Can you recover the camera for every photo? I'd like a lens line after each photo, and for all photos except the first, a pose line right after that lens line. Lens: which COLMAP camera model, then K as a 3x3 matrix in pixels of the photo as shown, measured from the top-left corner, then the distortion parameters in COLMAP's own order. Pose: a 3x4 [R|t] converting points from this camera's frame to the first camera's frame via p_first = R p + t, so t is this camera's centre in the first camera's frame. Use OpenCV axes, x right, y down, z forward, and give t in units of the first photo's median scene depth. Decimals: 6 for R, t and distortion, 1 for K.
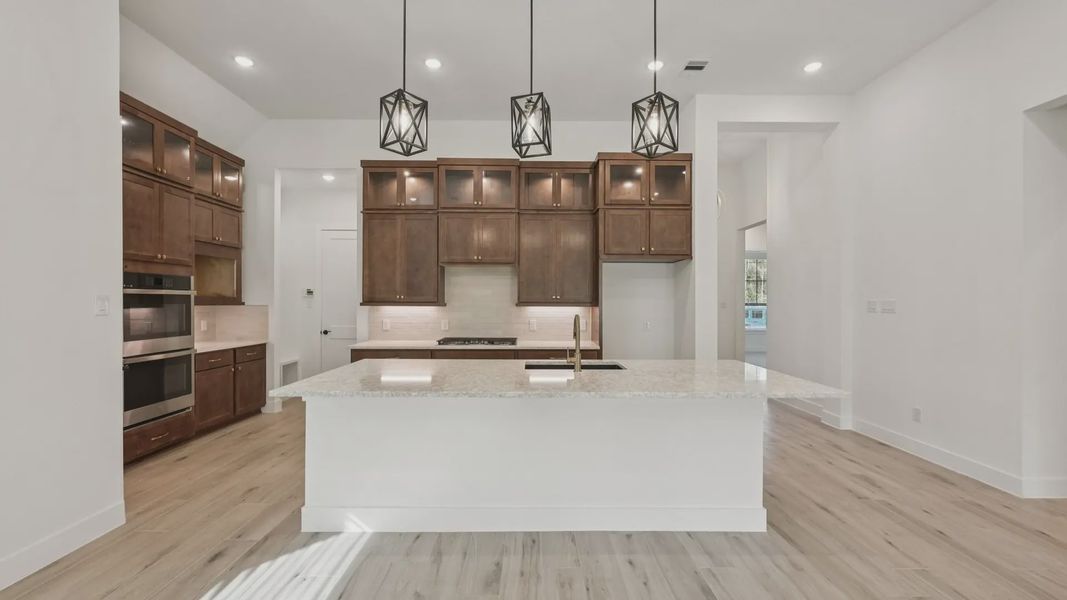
lens RADIAL K [[423.0, 0, 535.0], [0, 423.0, 301.3], [0, 0, 1]] dist [0.000109, 0.000142]
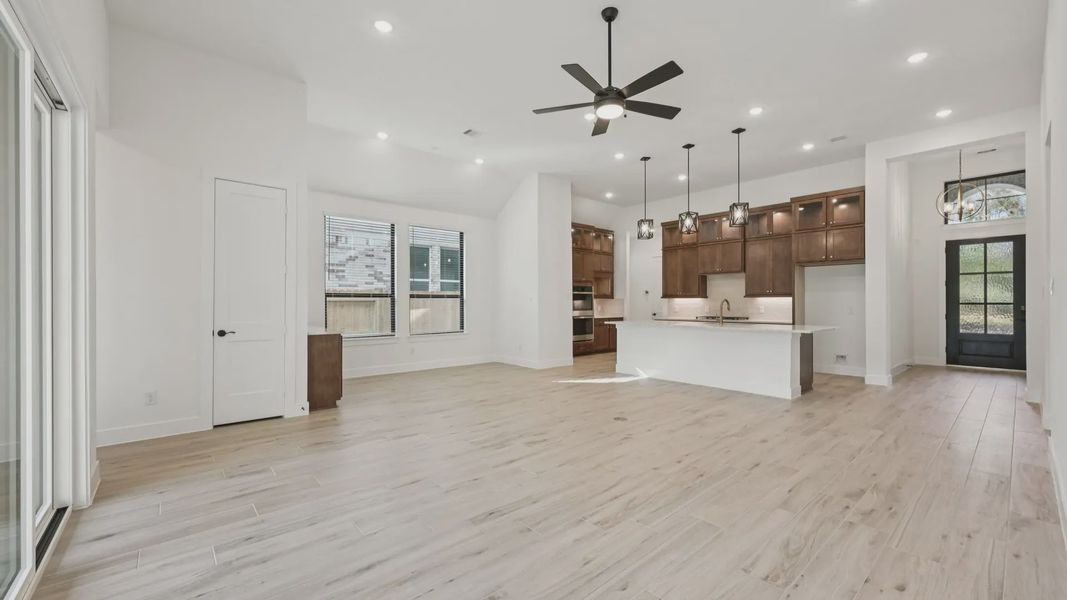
lens RADIAL K [[421.2, 0, 535.8], [0, 421.2, 303.3], [0, 0, 1]] dist [-0.000091, -0.000070]
pose [[0.648342, -0.003365, -0.761342, 0.727747], [0.004807, 0.999988, -0.000327, 0.033654], [0.761334, -0.003447, 0.648350, -0.730596]]
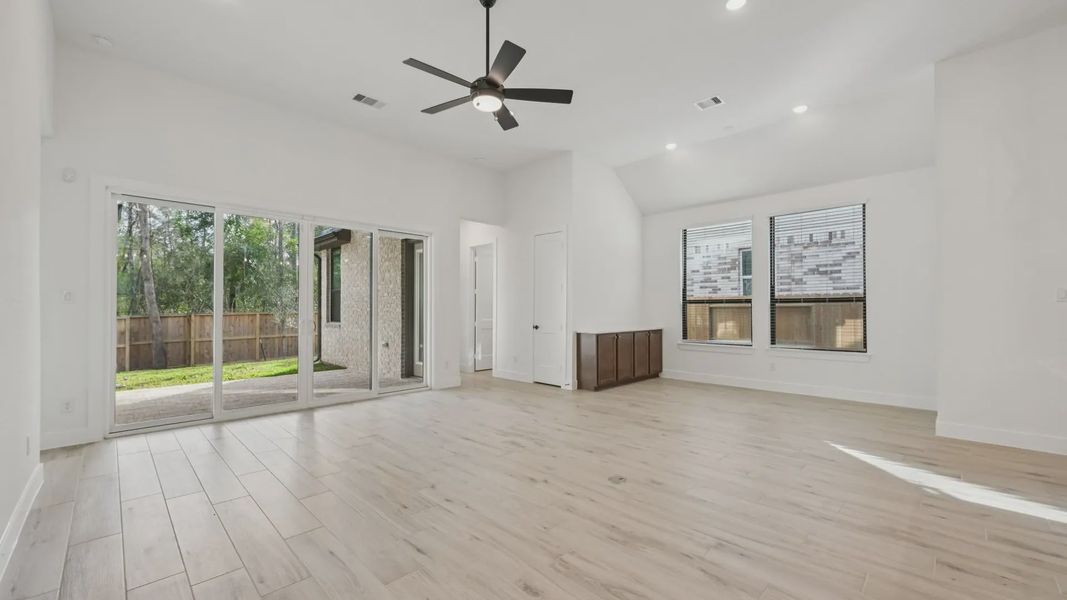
lens RADIAL K [[423.5, 0, 535.2], [0, 423.5, 305.4], [0, 0, 1]] dist [0.000619, 0.000169]
pose [[-0.709072, -0.009732, -0.705069, 0.678592], [-0.000681, 0.999914, -0.013116, 0.035773], [0.705136, -0.008820, -0.709017, 0.410335]]
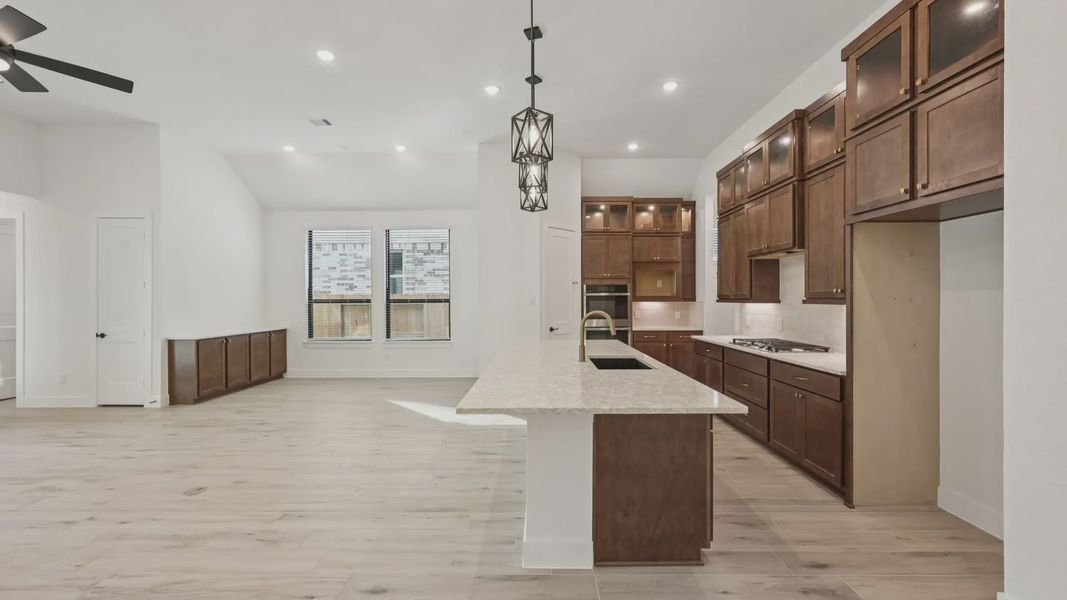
lens RADIAL K [[423.0, 0, 535.0], [0, 423.0, 301.3], [0, 0, 1]] dist [0.000109, 0.000142]
pose [[-0.018911, 0.000891, -0.999821, 0.769776], [0.005706, 0.999983, 0.000784, 0.004681], [0.999805, -0.005690, -0.018916, 0.574777]]
